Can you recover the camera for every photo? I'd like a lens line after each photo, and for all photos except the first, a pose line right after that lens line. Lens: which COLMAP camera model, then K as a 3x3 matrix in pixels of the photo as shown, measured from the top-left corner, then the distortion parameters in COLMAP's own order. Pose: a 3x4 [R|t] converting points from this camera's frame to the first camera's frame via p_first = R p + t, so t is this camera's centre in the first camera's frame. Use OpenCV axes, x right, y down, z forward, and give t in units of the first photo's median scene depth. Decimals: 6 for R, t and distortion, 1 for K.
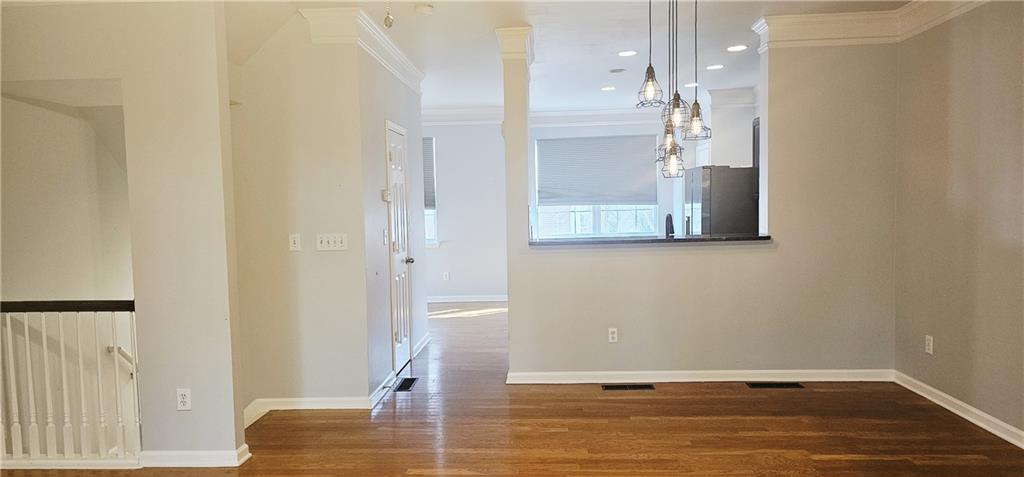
lens RADIAL K [[825.8, 0, 512.0], [0, 825.8, 238.5], [0, 0, 1]] dist [0.085714, -0.000600]
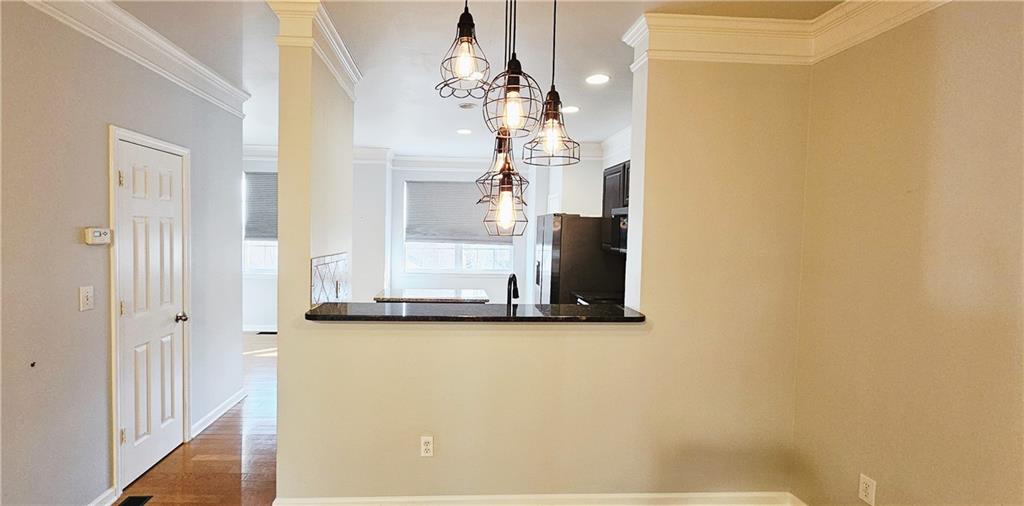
lens RADIAL K [[687.8, 0, 512.0], [0, 687.8, 253.0], [0, 0, 1]] dist [0.000117, 0.000485]
pose [[0.985022, 0.037076, 0.168395, 0.088622], [-0.033383, 0.999137, -0.024712, -0.036498], [-0.169165, 0.018720, 0.985410, 0.404615]]
